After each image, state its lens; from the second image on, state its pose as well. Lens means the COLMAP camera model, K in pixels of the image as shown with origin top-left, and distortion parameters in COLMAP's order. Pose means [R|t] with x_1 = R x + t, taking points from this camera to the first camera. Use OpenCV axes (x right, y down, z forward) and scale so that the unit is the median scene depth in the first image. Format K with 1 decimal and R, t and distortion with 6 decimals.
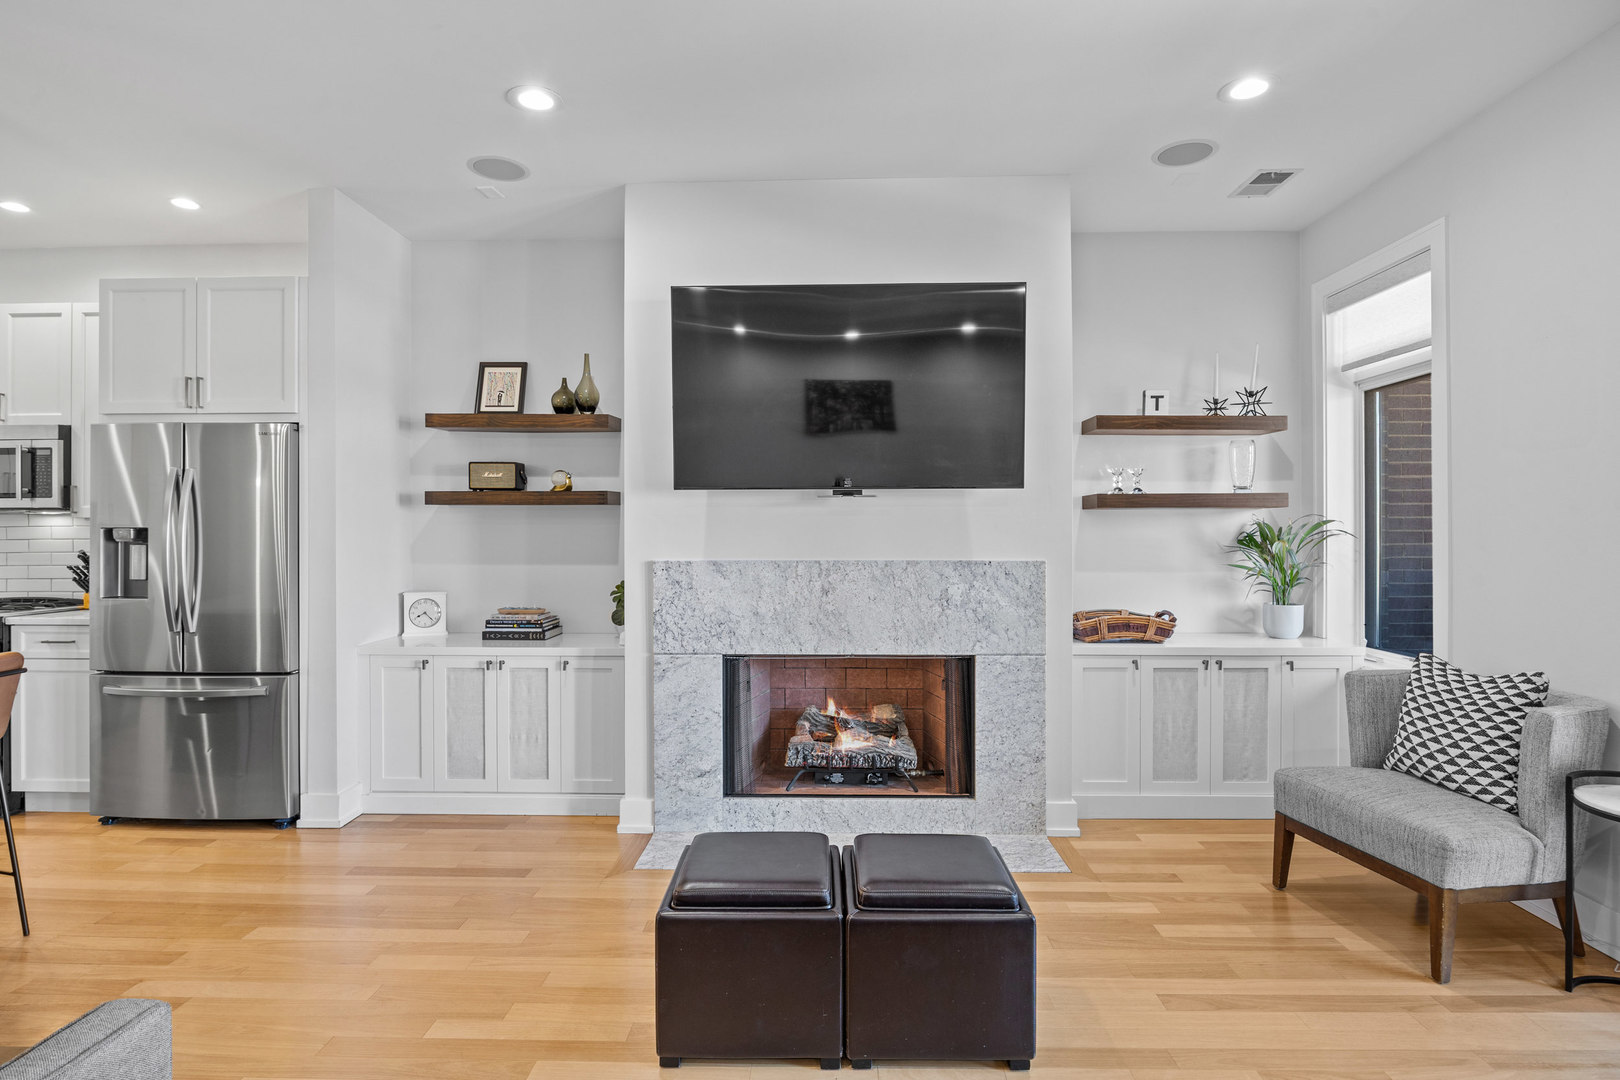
lens RADIAL K [[822.4, 0, 800.1], [0, 822.4, 537.8], [0, 0, 1]] dist [-0.022942, -0.000553]
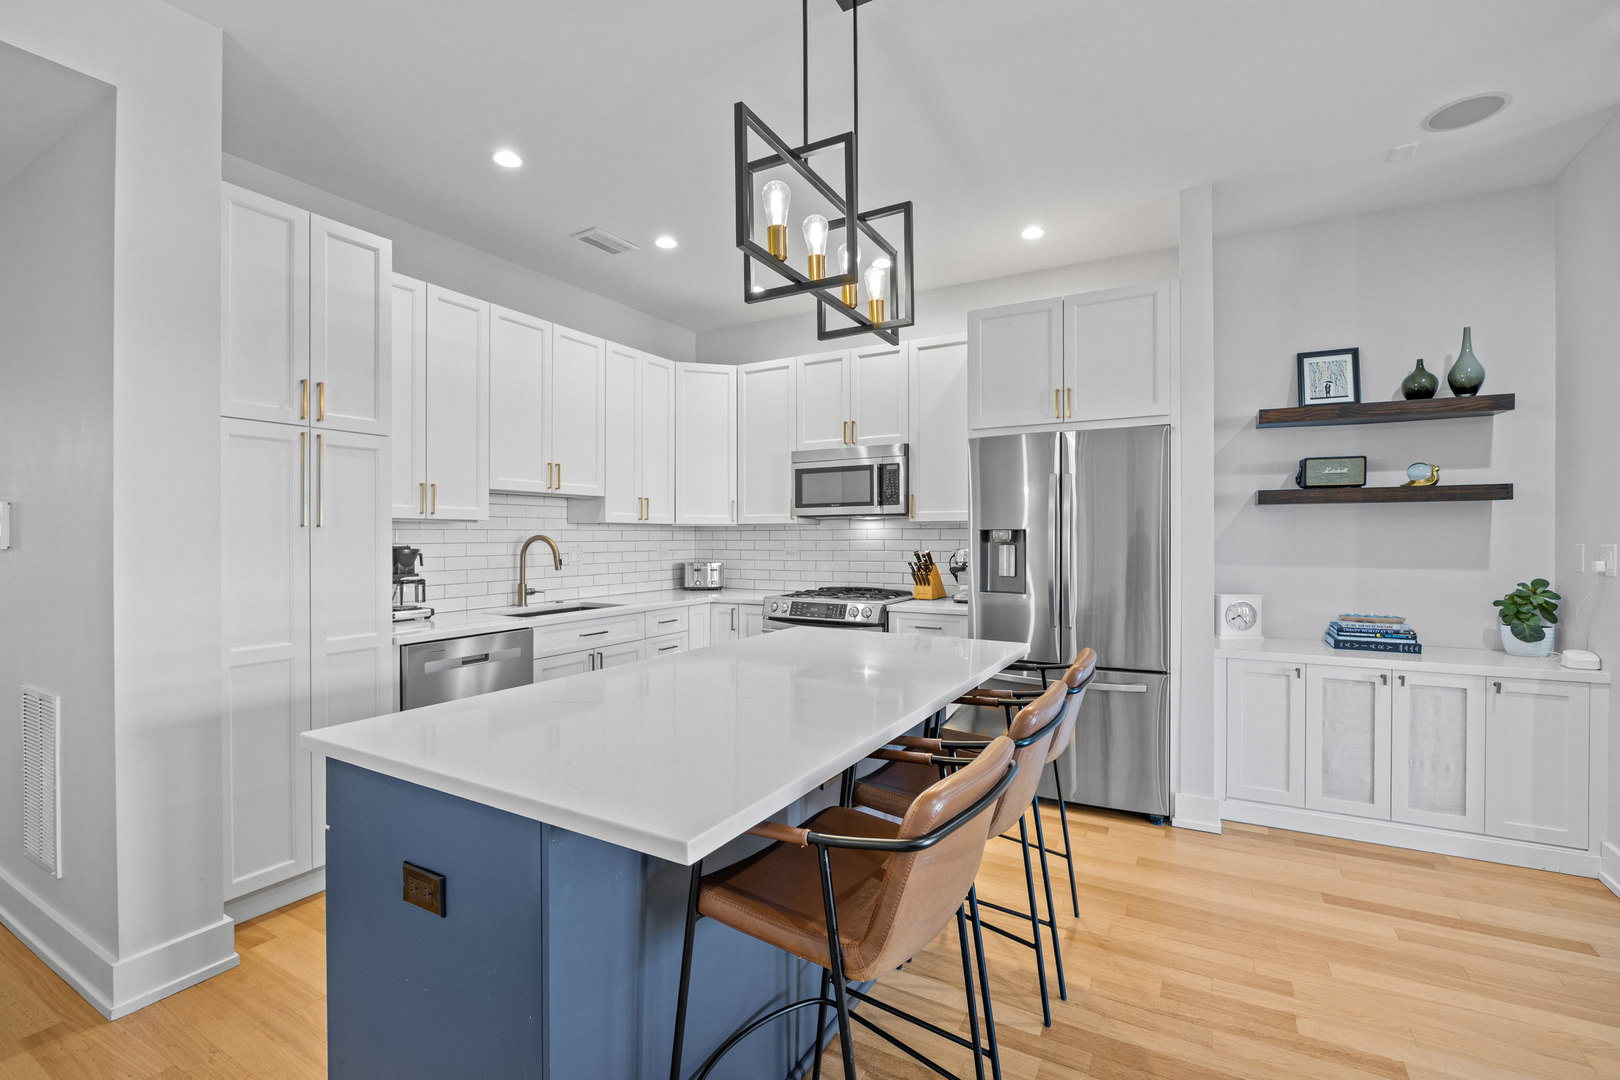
lens RADIAL K [[709.9, 0, 805.3], [0, 709.9, 539.4], [0, 0, 1]] dist [-0.009964, 0.000708]
pose [[0.879045, 0.000117, -0.476739, -0.569539], [-0.000422, 1.000000, -0.000532, 0.001847], [0.476738, 0.000669, 0.879045, 0.010754]]
